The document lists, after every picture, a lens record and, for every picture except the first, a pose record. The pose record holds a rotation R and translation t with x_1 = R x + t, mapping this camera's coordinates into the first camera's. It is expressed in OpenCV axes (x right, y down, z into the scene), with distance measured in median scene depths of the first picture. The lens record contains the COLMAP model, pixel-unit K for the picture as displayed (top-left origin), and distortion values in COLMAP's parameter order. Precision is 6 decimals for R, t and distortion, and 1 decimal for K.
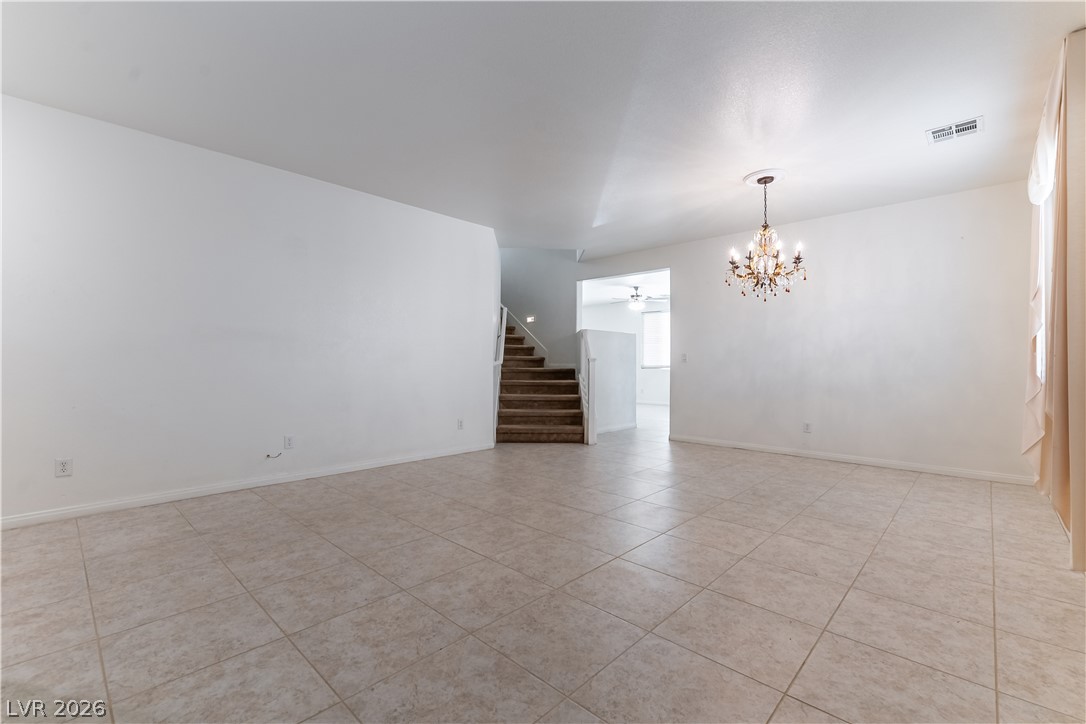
lens RADIAL K [[472.1, 0, 543.0], [0, 472.1, 362.0], [0, 0, 1]] dist [-0.000265, -0.000010]
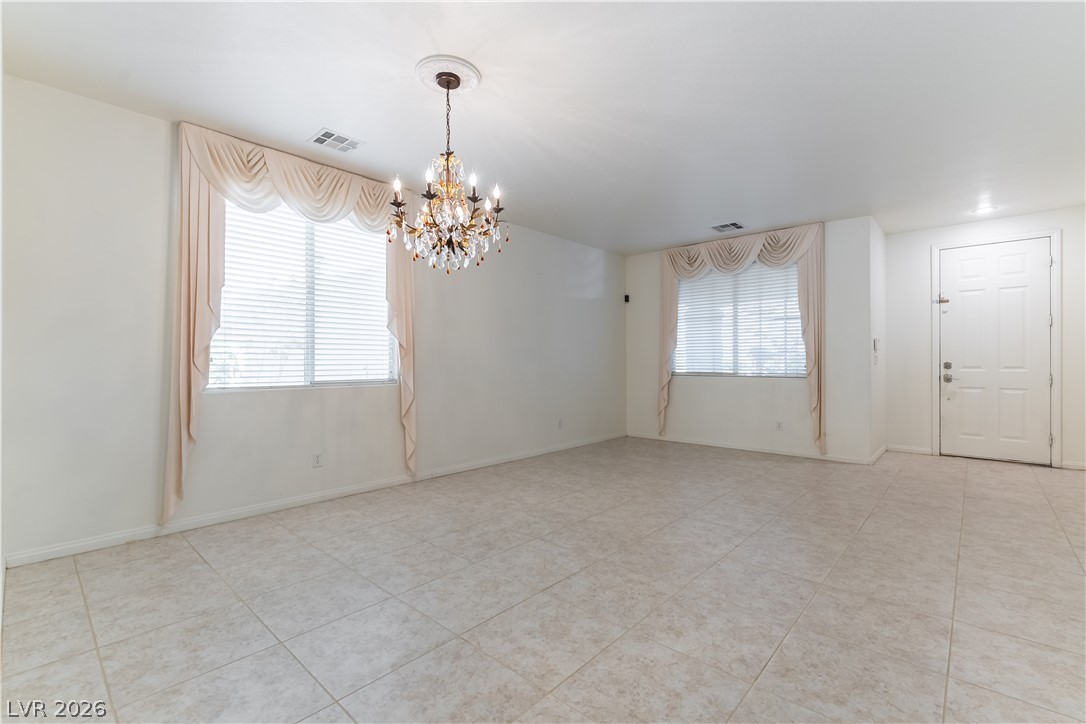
lens RADIAL K [[472.1, 0, 543.0], [0, 472.1, 362.0], [0, 0, 1]] dist [-0.000265, -0.000010]
pose [[-0.999899, -0.002969, -0.013864, 0.465393], [-0.002901, 0.999983, -0.004962, -0.010496], [0.013878, -0.004921, -0.999892, 2.149326]]
